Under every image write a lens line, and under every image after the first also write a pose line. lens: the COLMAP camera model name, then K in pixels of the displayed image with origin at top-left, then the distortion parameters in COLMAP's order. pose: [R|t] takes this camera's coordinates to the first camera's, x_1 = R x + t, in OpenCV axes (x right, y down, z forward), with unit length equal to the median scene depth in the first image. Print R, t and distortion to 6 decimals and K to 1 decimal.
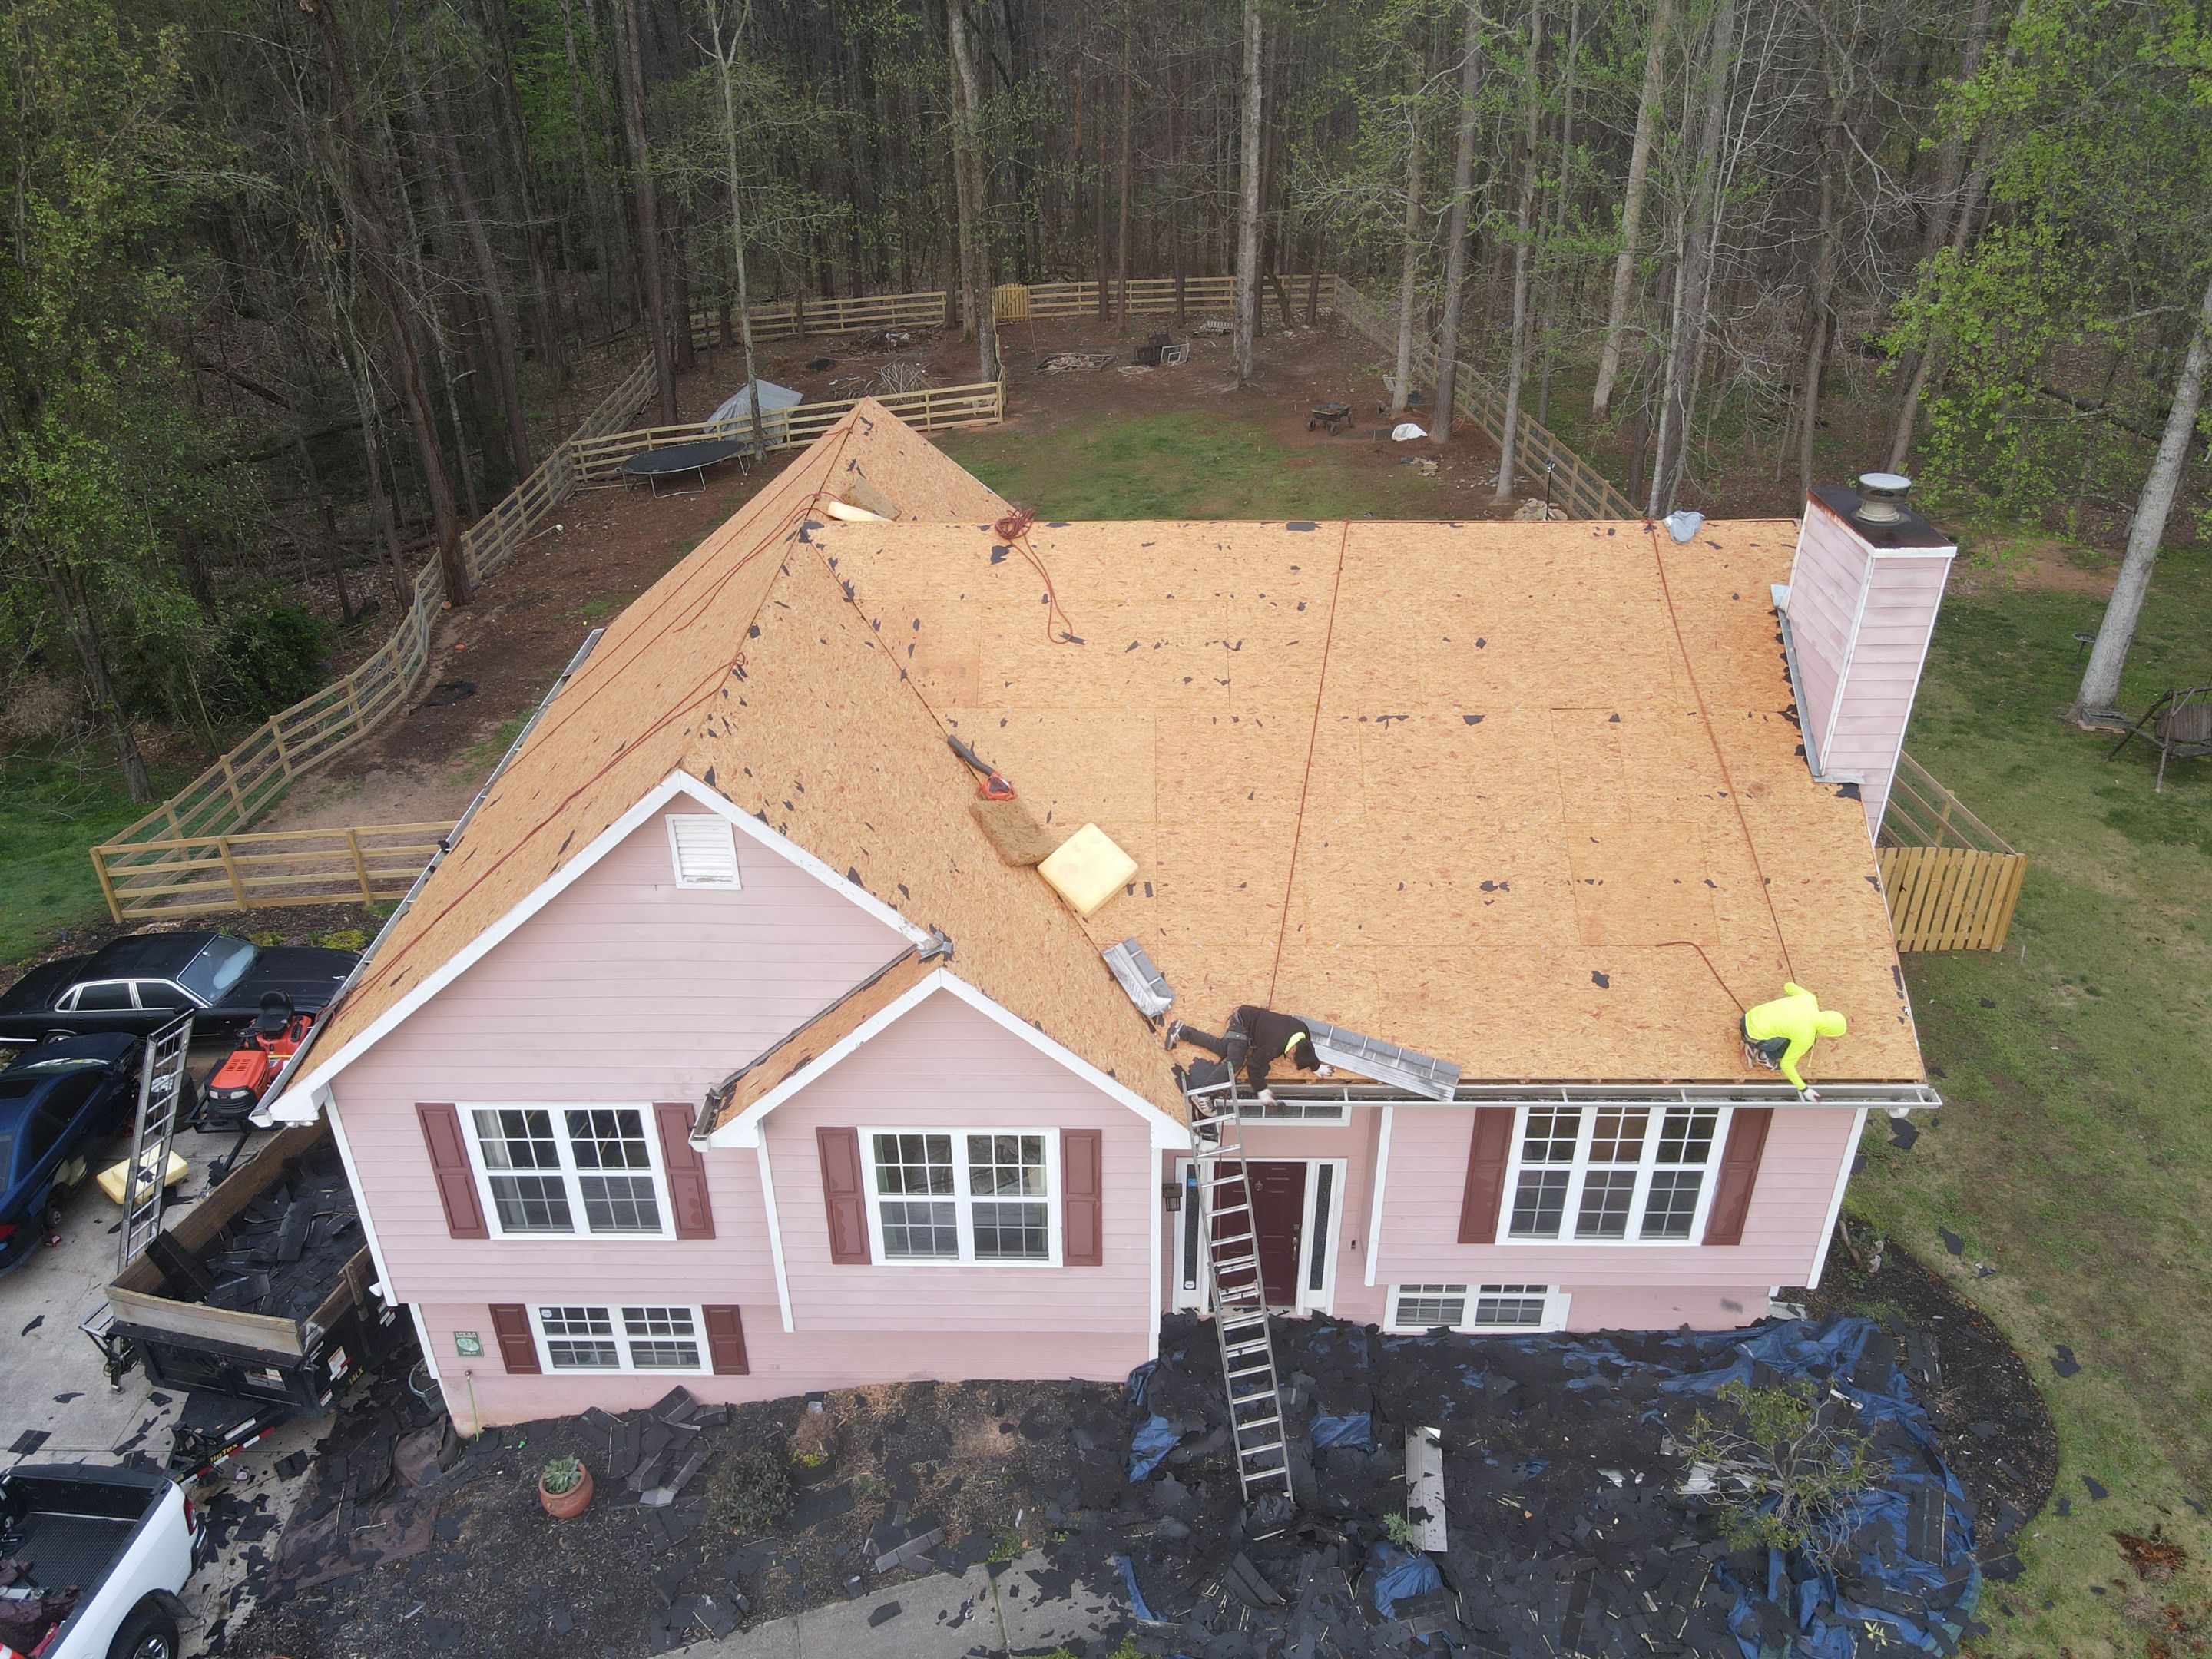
lens RADIAL K [[1619.3, 0, 1108.6], [0, 1619.3, 817.5], [0, 0, 1]] dist [0.010047, 0.006353]
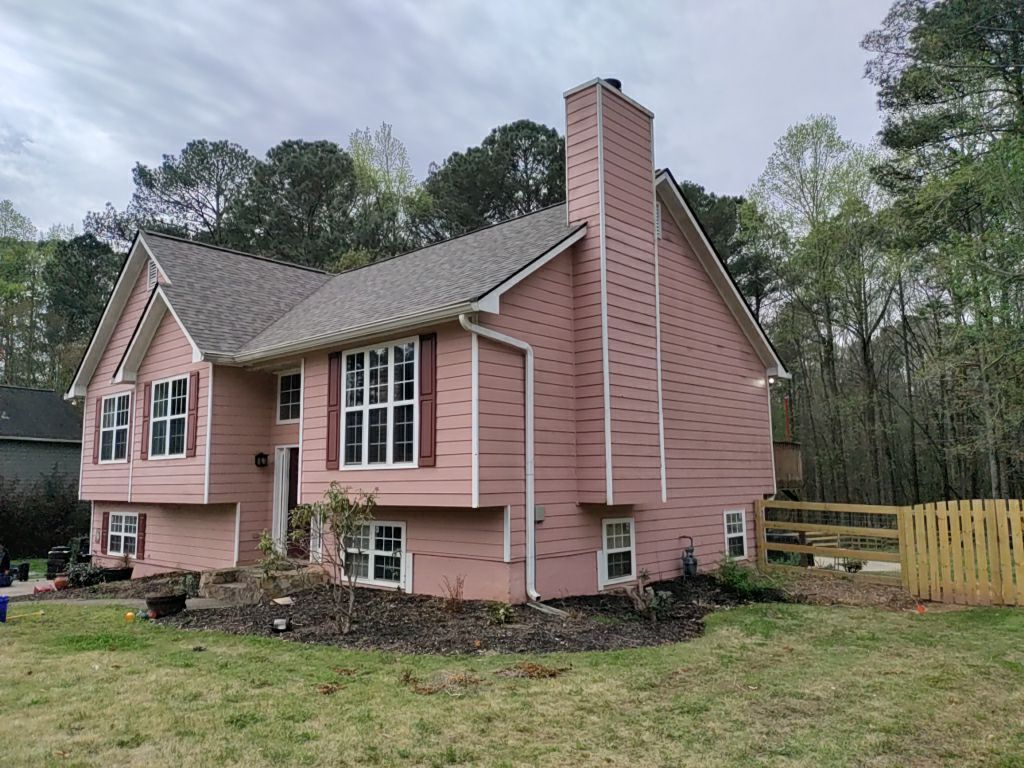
lens RADIAL K [[746.3, 0, 517.4], [0, 746.3, 386.5], [0, 0, 1]] dist [0.082019, -0.004438]
pose [[0.751971, -0.080155, -0.654304, 0.851121], [-0.324654, 0.818822, -0.473424, 0.475704], [0.573706, 0.568424, 0.589708, 0.561586]]
